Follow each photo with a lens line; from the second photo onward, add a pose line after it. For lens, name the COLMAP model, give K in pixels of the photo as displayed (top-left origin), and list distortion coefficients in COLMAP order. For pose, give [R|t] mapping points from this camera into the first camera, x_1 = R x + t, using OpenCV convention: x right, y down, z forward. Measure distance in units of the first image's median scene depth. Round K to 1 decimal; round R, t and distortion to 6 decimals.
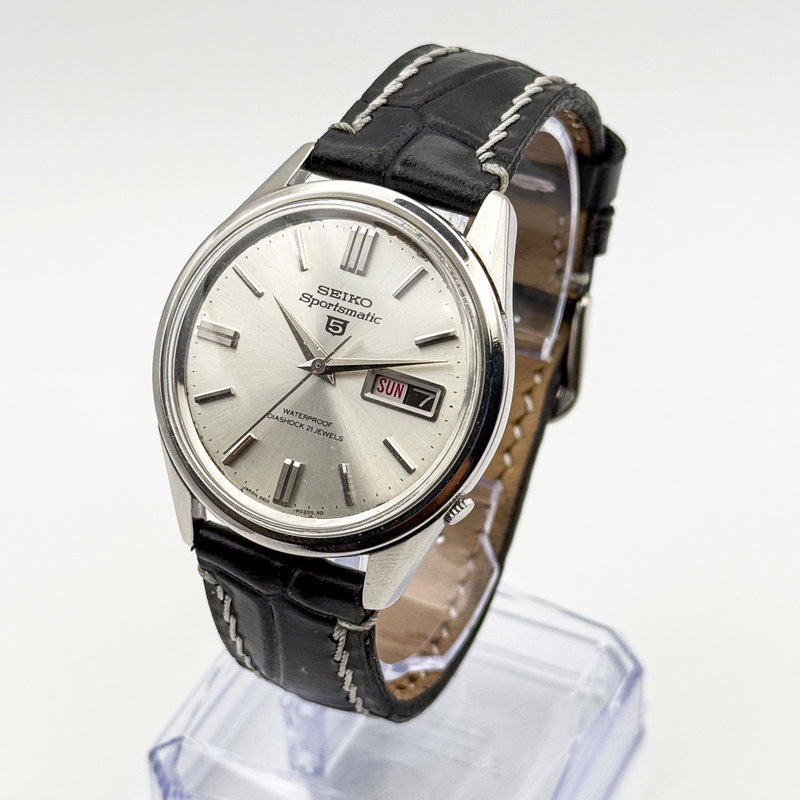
lens RADIAL K [[2246.9, 0, 400.0], [0, 2246.9, 400.0], [0, 0, 1]] dist [0.081760, 0.644140]
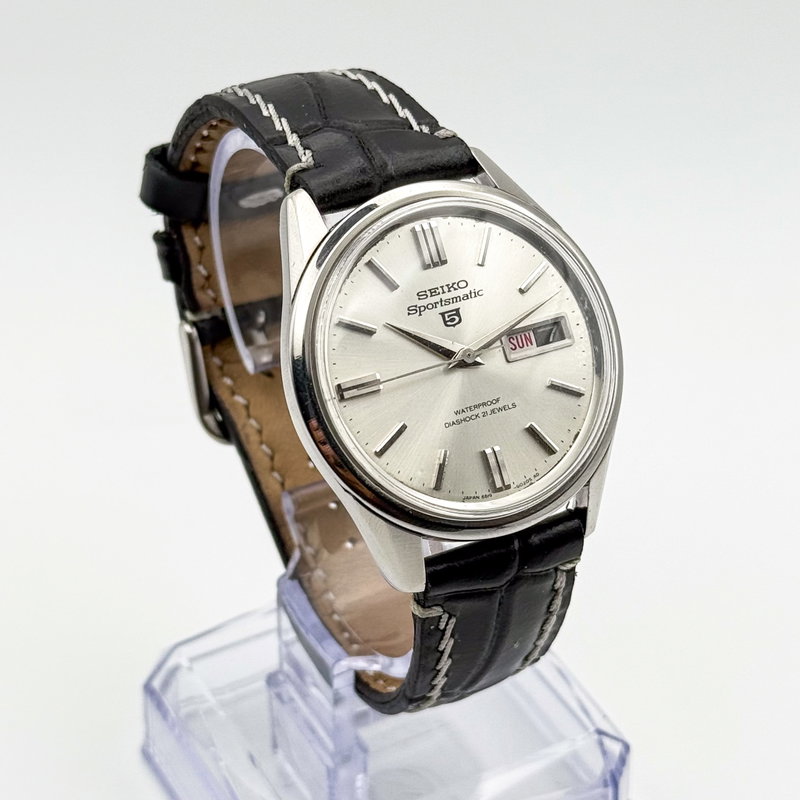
lens RADIAL K [[2246.9, 0, 400.0], [0, 2246.9, 400.0], [0, 0, 1]] dist [0.081760, 0.644140]
pose [[0.587947, -0.463225, 0.663130, -0.739730], [0.495657, 0.854171, 0.157214, -0.173366], [-0.639252, 0.236251, 0.731807, 0.258589]]
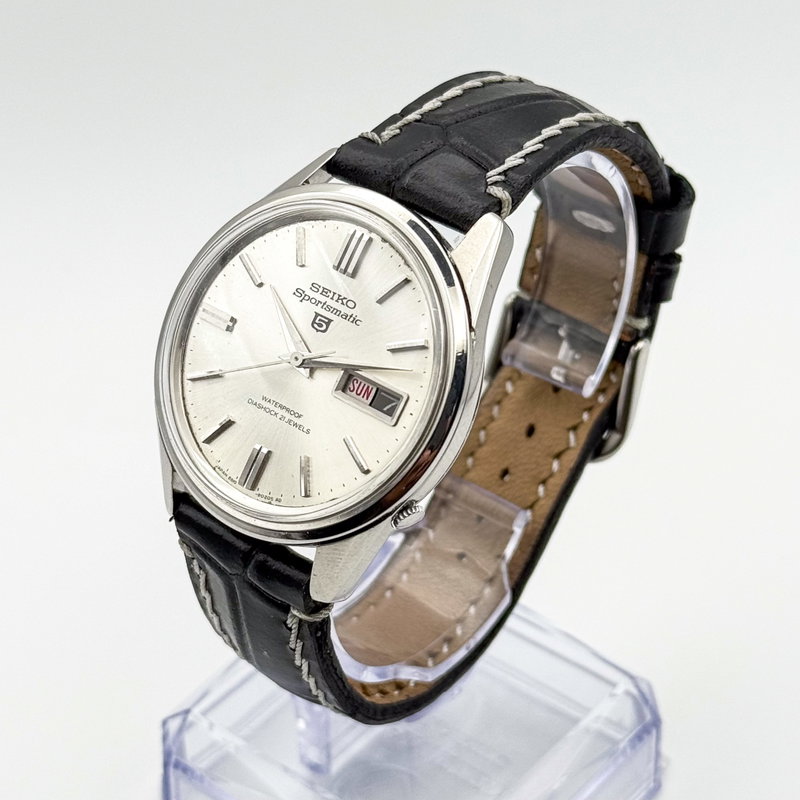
lens RADIAL K [[2246.9, 0, 400.0], [0, 2246.9, 400.0], [0, 0, 1]] dist [0.081760, 0.644140]
pose [[0.974446, 0.135206, -0.179375, 0.194158], [-0.140205, 0.990002, -0.015434, 0.012745], [0.175495, 0.040189, 0.983660, -0.007987]]
